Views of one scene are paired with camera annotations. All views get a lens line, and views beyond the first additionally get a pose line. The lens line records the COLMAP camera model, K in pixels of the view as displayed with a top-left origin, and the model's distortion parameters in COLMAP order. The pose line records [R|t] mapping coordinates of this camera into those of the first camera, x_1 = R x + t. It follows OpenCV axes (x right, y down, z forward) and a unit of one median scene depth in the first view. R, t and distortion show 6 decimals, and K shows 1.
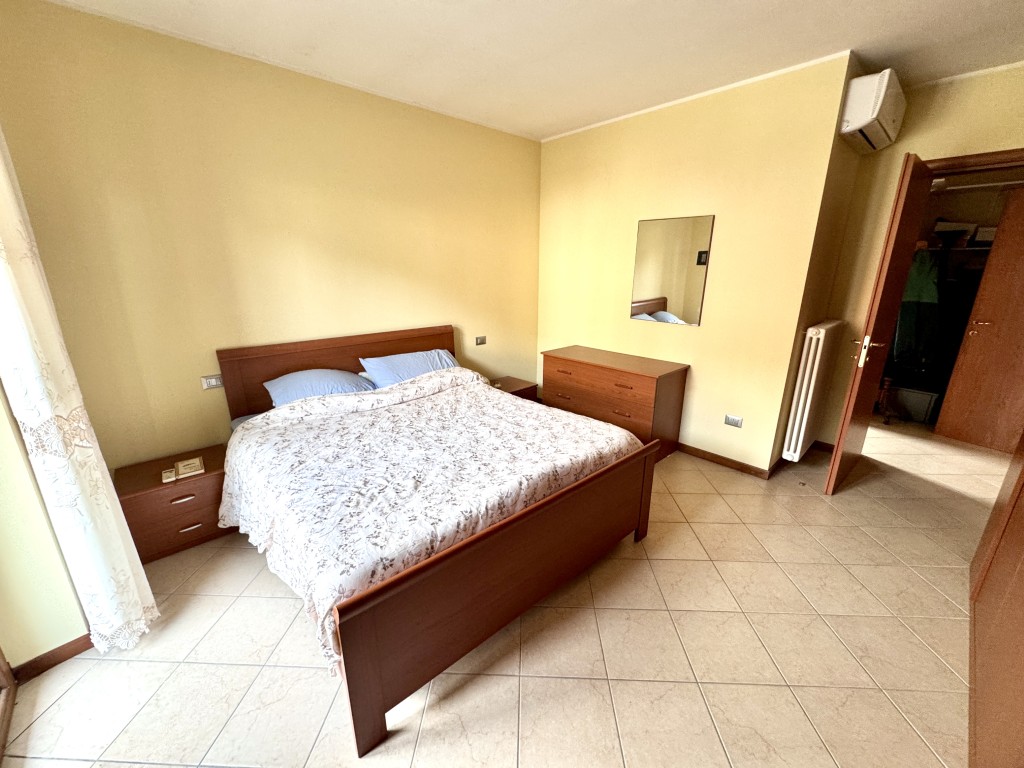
lens RADIAL K [[407.7, 0, 512.0], [0, 407.7, 384.0], [0, 0, 1]] dist [0.002424, -0.000011]
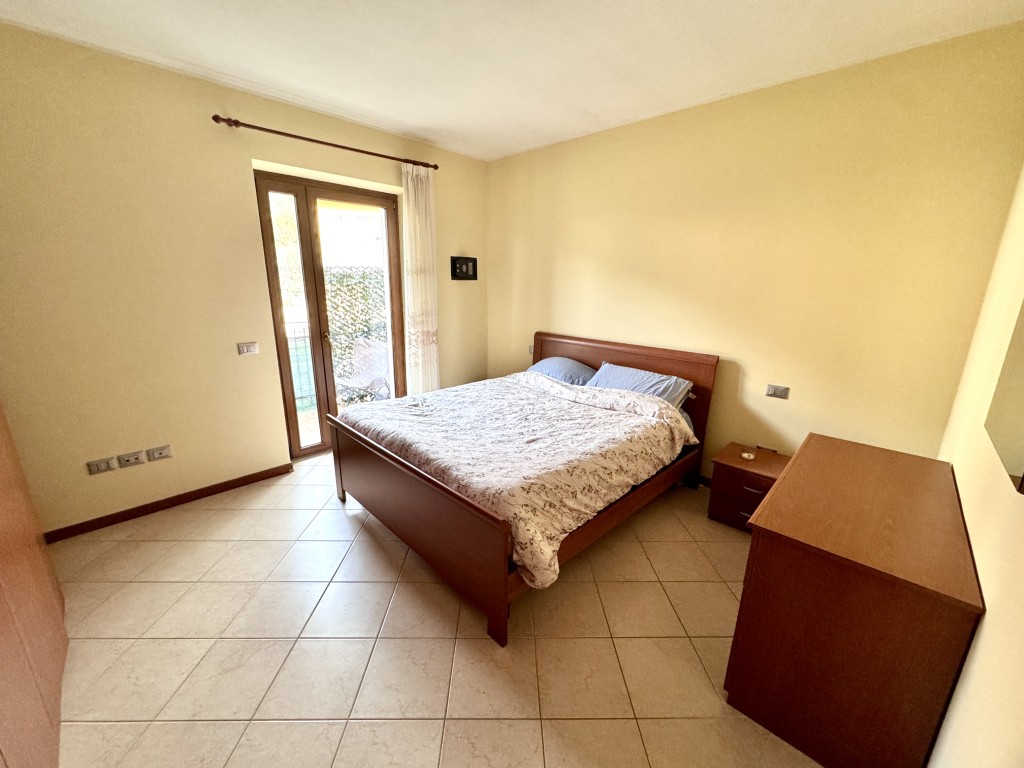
lens RADIAL K [[407.7, 0, 512.0], [0, 407.7, 384.0], [0, 0, 1]] dist [0.002424, -0.000011]
pose [[0.064994, 0.245957, -0.967099, 0.851490], [-0.294371, 0.930746, 0.216928, -0.208163], [0.953479, 0.270586, 0.132895, 0.737579]]
